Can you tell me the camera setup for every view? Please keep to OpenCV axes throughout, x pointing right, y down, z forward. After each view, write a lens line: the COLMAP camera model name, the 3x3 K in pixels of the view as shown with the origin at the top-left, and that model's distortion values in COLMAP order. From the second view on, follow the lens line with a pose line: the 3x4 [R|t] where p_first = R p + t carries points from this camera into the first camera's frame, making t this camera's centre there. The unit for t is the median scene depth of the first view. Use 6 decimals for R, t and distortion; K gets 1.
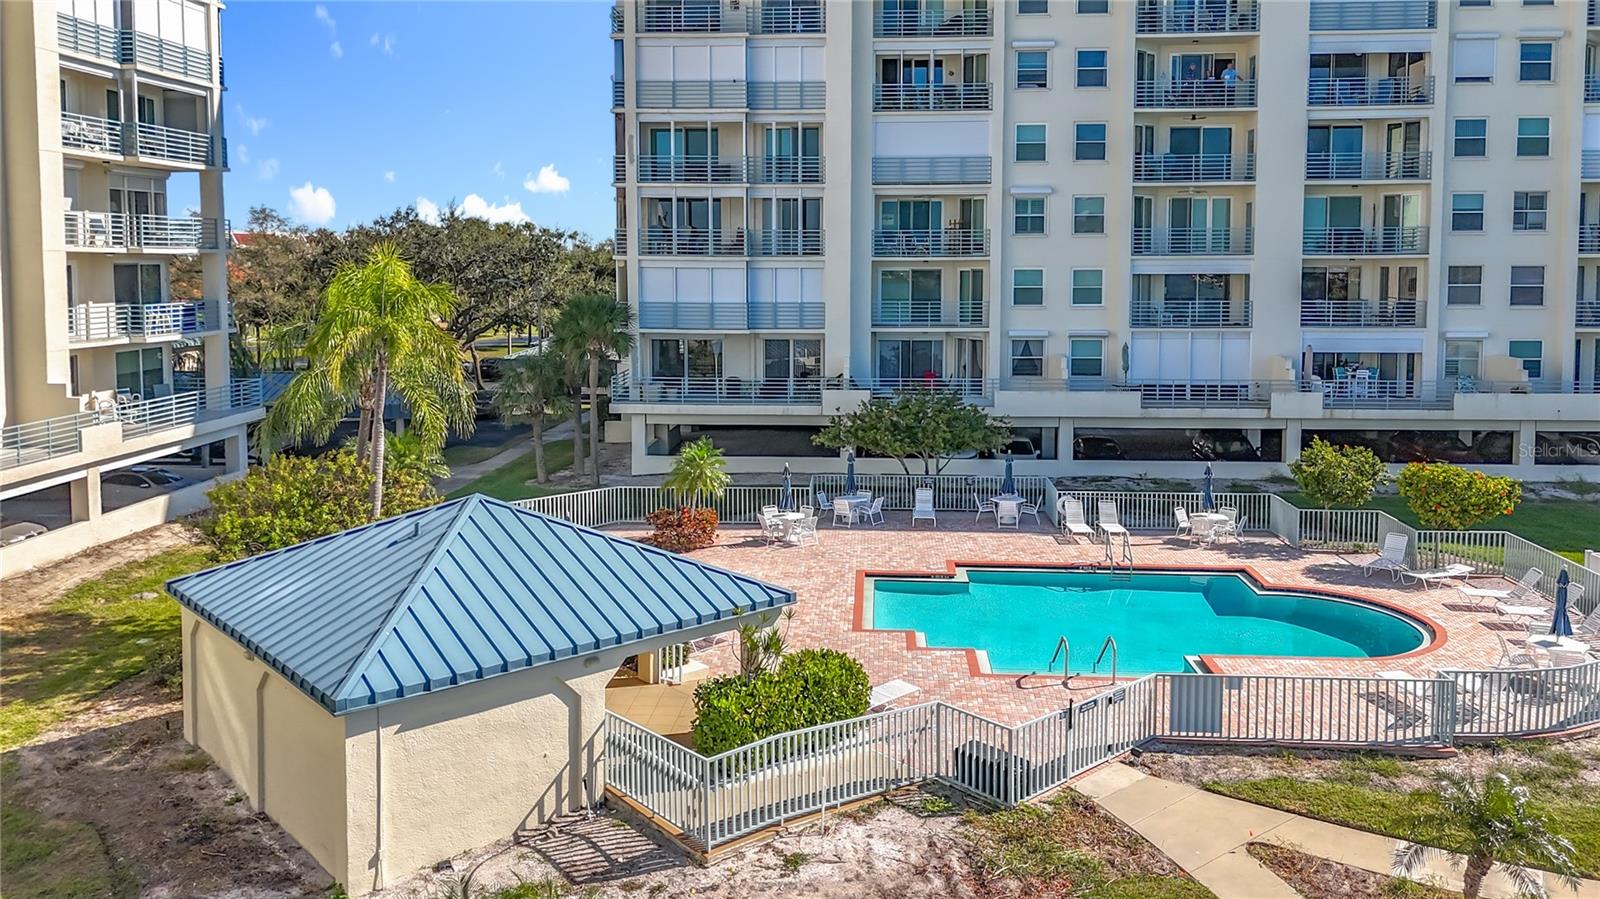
lens RADIAL K [[1205.4, 0, 785.7], [0, 1205.4, 370.0], [0, 0, 1]] dist [0.045475, -0.063613]
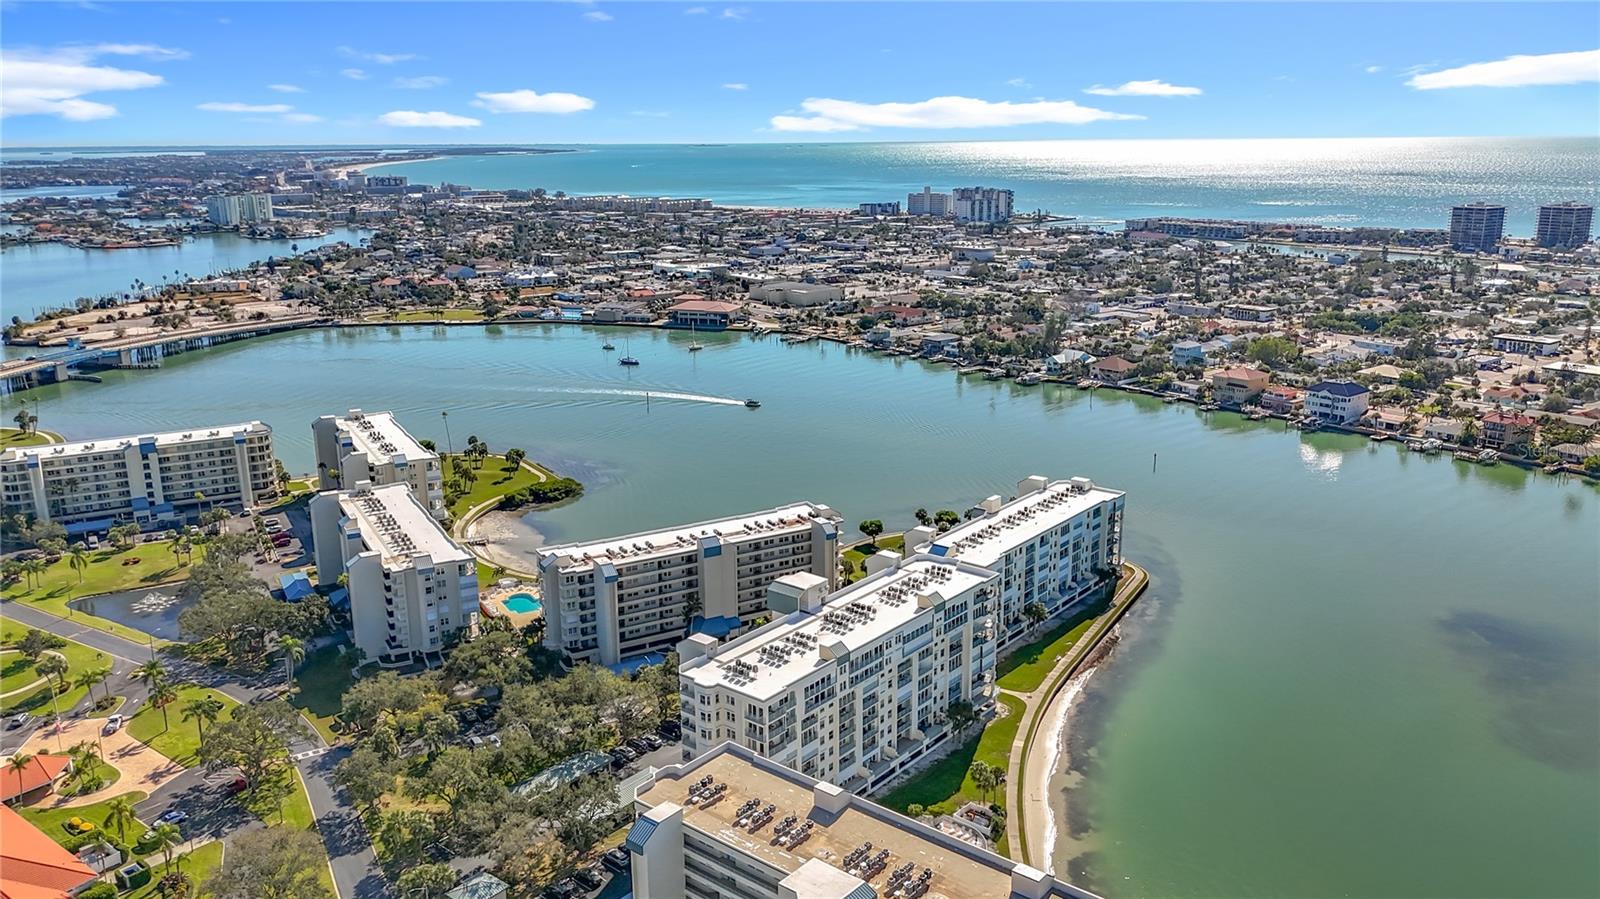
lens RADIAL K [[1205.4, 0, 798.8], [0, 1205.4, 442.2], [0, 0, 1]] dist [0.045475, -0.063613]
pose [[0.570240, -0.201565, 0.796365, -2.946178], [0.080385, 0.978469, 0.190097, -1.993691], [-0.817536, -0.044385, 0.574165, -1.254644]]
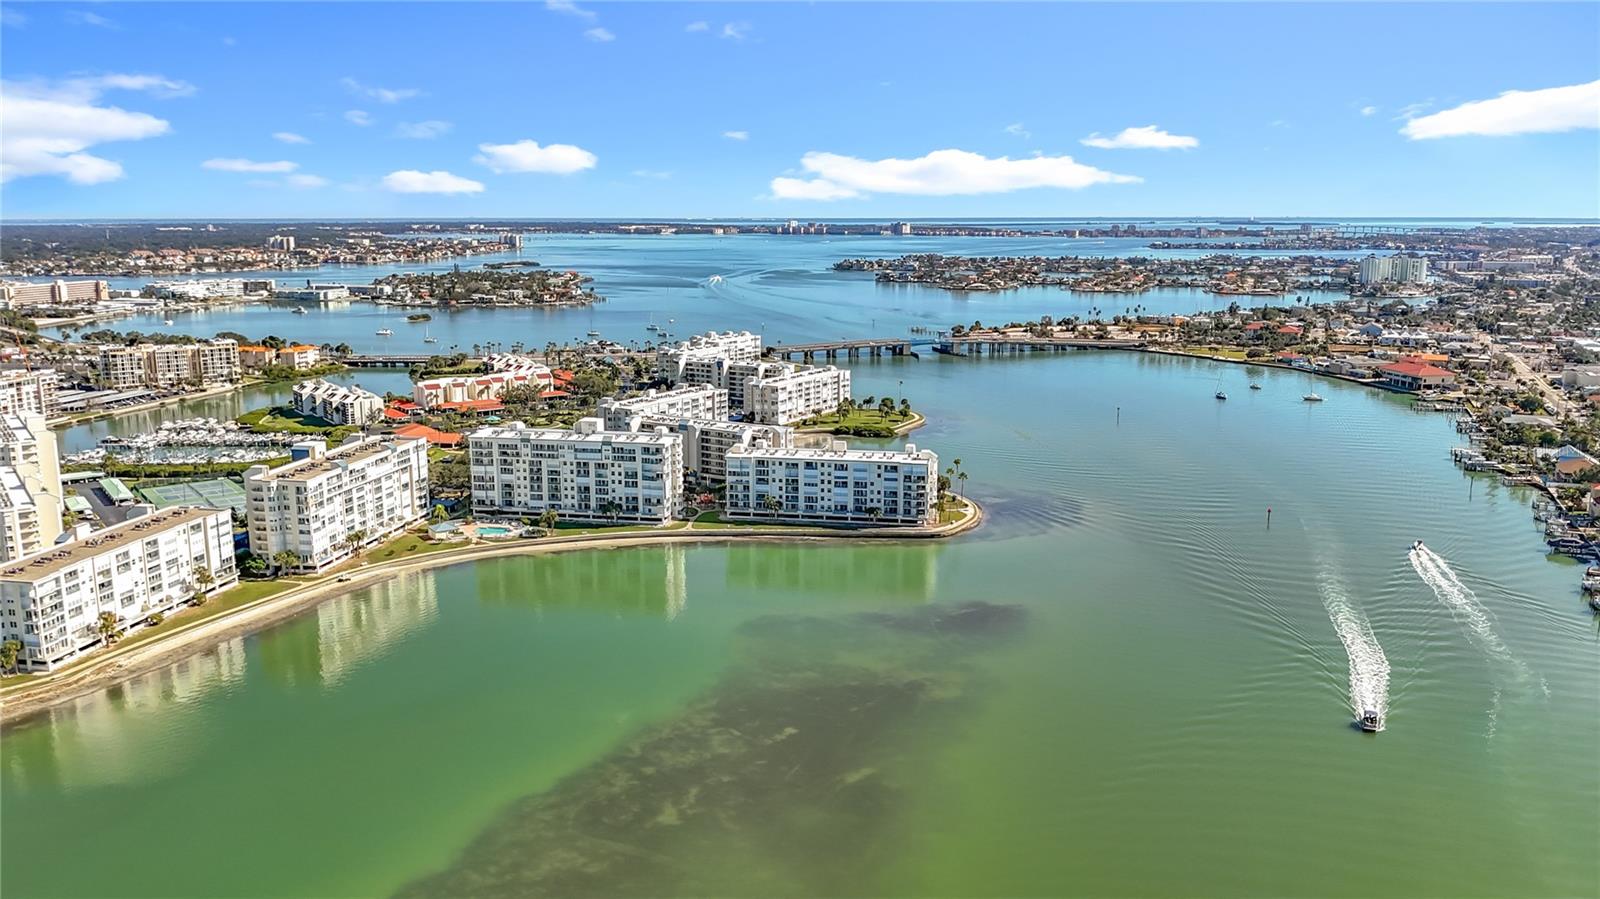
lens RADIAL K [[1205.4, 0, 811.6], [0, 1205.4, 464.2], [0, 0, 1]] dist [0.045475, -0.063613]
pose [[0.994321, 0.022947, -0.103923, 3.202784], [-0.011103, 0.993516, 0.113148, -1.297933], [0.105846, -0.111351, 0.988128, -7.341596]]
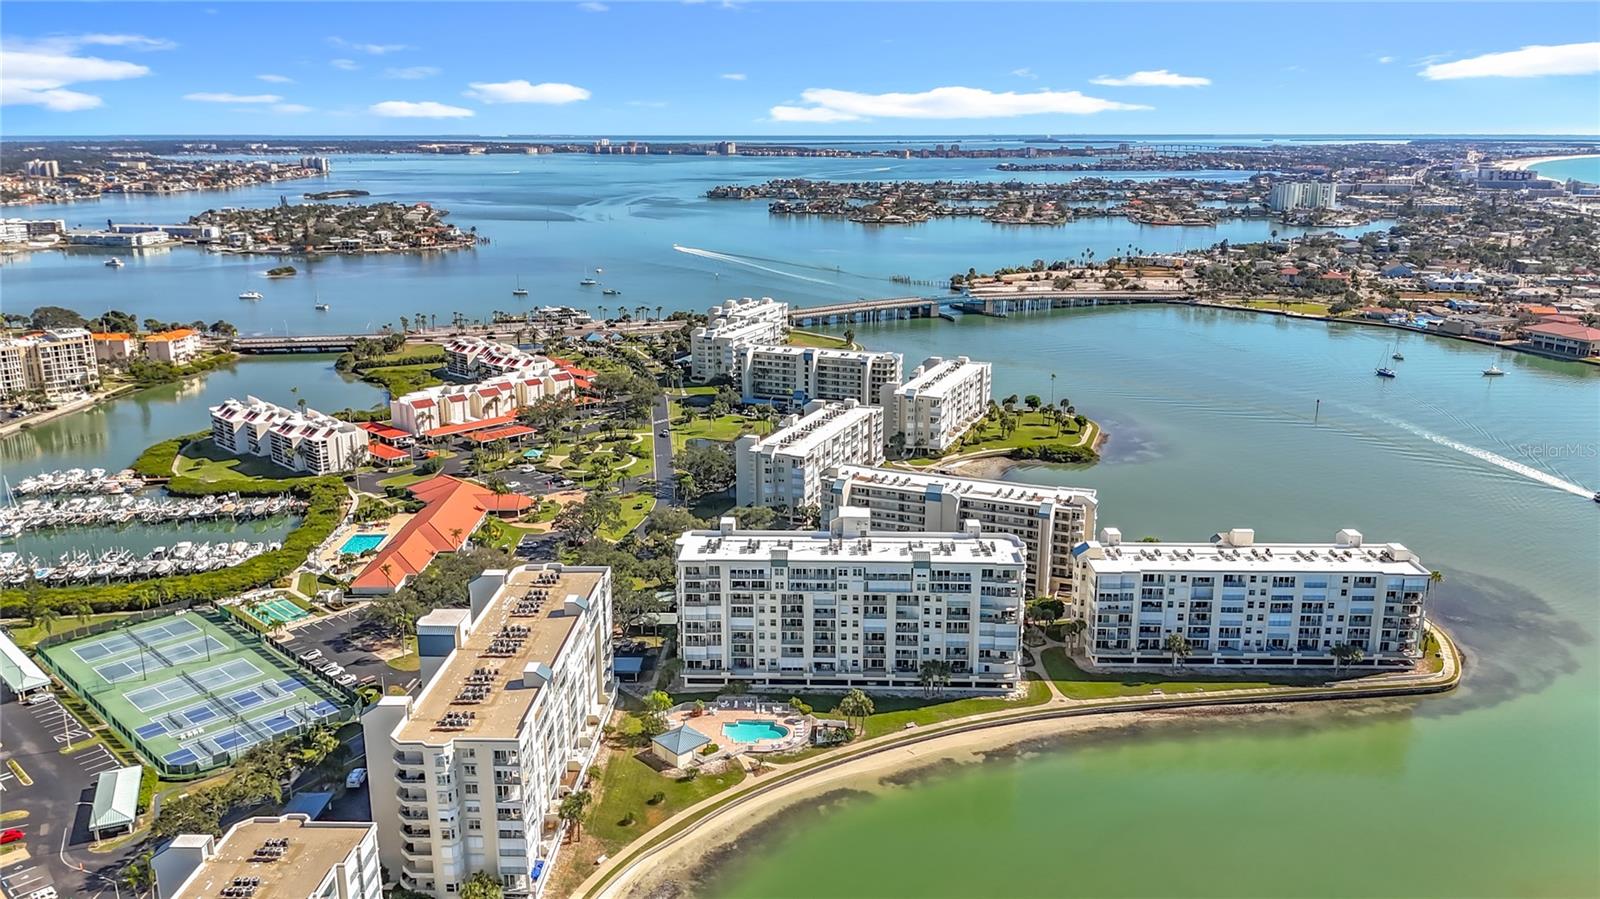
lens RADIAL K [[1205.4, 0, 808.3], [0, 1205.4, 424.7], [0, 0, 1]] dist [0.045475, -0.063613]
pose [[0.998495, -0.010825, 0.053763, 0.136482], [0.002846, 0.989233, 0.146322, -1.796305], [-0.054768, -0.145949, 0.987775, -4.002015]]
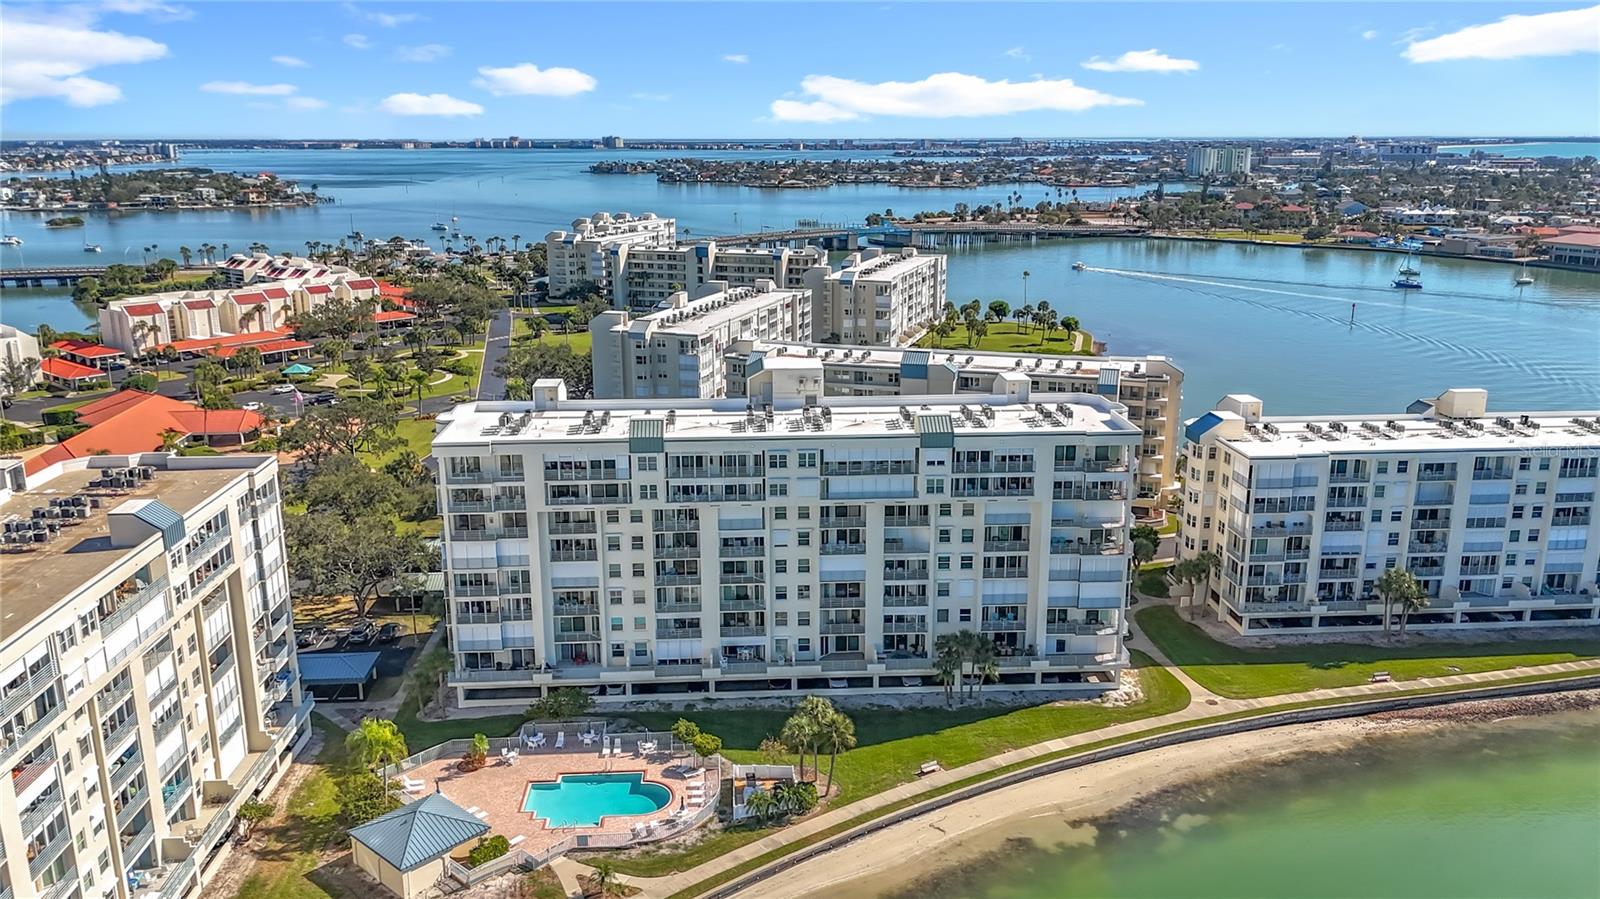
lens RADIAL K [[1205.4, 0, 806.8], [0, 1205.4, 436.8], [0, 0, 1]] dist [0.045475, -0.063613]
pose [[0.990091, -0.034618, 0.136093, 0.271273], [0.013662, 0.988286, 0.151998, -0.860061], [-0.139760, -0.148632, 0.978967, -1.516948]]
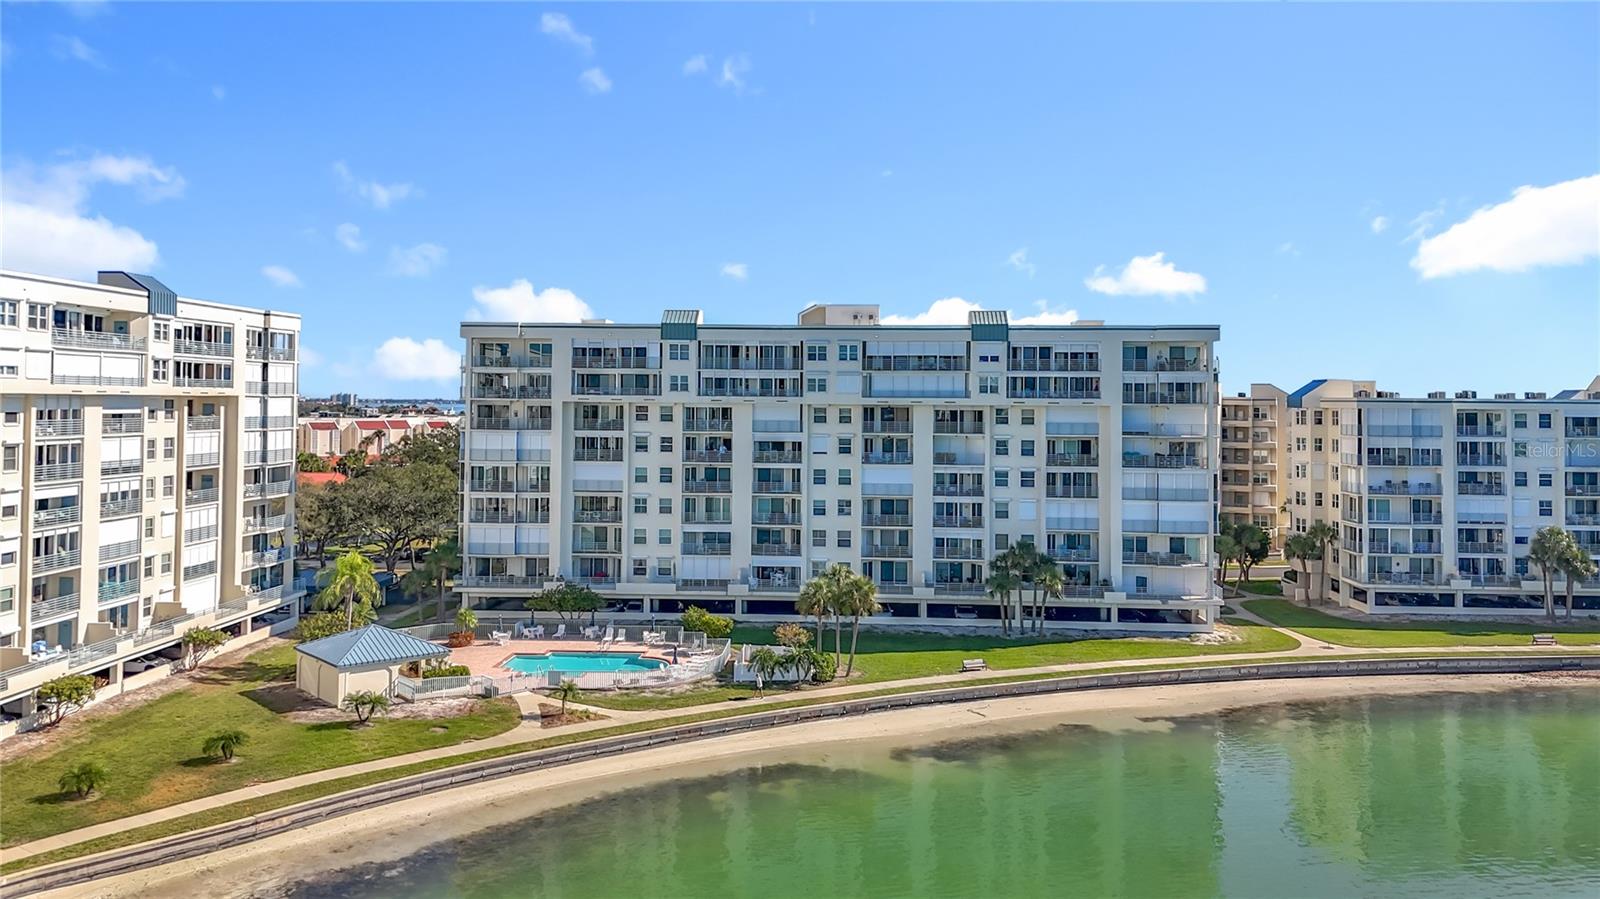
lens RADIAL K [[1205.4, 0, 801.4], [0, 1205.4, 375.1], [0, 0, 1]] dist [0.045475, -0.063613]
pose [[0.999710, 0.009390, 0.022159, 0.469261], [-0.006792, 0.993394, -0.114555, -0.116543], [-0.023089, 0.114371, 0.993170, -1.380108]]
